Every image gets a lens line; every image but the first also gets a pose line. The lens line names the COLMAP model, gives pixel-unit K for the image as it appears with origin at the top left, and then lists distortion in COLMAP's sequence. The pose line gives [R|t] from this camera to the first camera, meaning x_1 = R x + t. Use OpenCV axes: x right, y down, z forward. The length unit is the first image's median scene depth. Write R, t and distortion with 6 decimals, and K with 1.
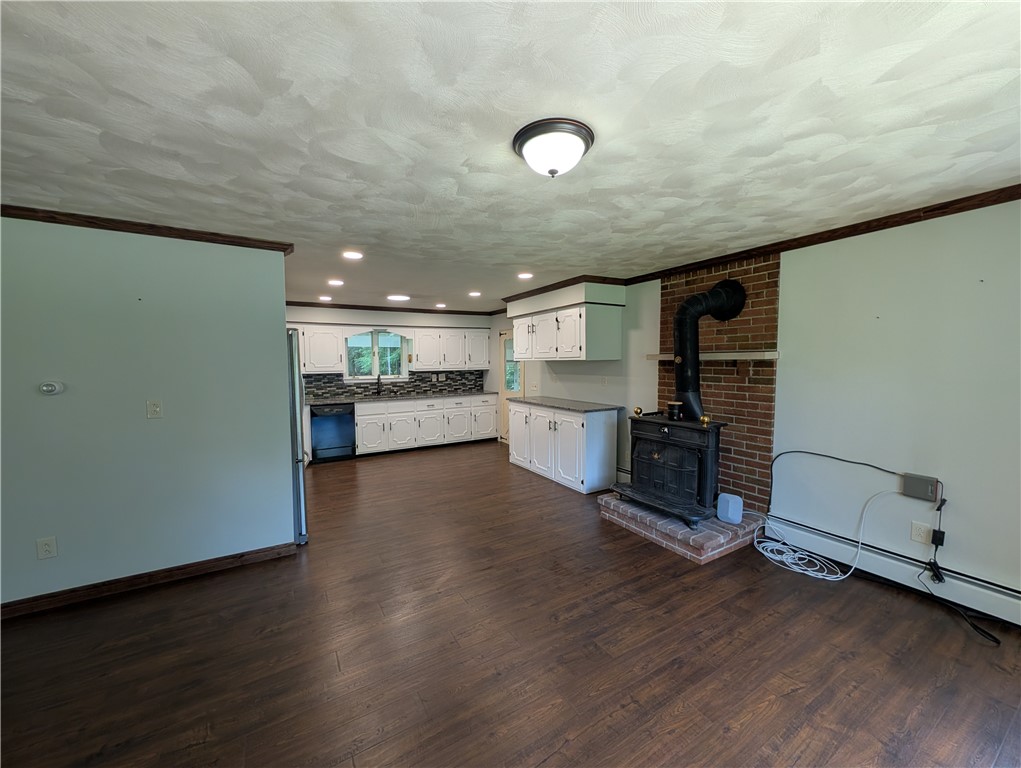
lens RADIAL K [[394.1, 0, 512.1], [0, 394.1, 382.8], [0, 0, 1]] dist [0.002649, -0.000328]
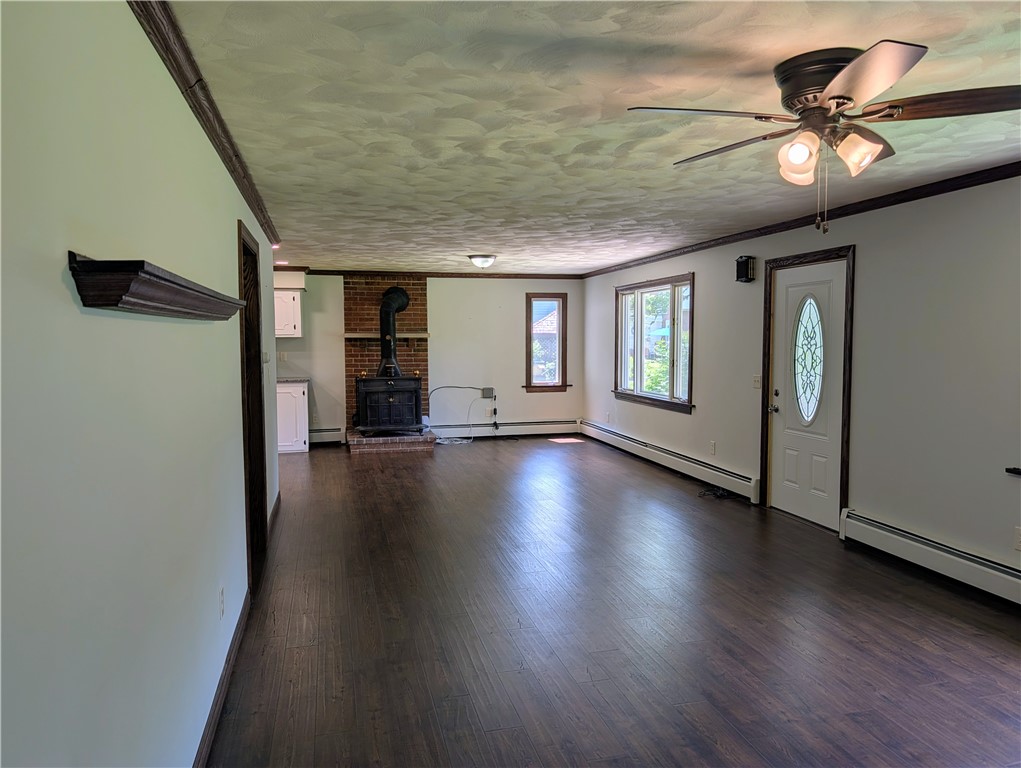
lens RADIAL K [[733.9, 0, 515.8], [0, 733.9, 386.3], [0, 0, 1]] dist [0.032052, -0.029732]
pose [[0.286104, -0.058564, 0.956407, -1.451557], [0.053721, 0.997541, 0.045012, 0.019396], [-0.956692, 0.038501, 0.288546, -0.192791]]
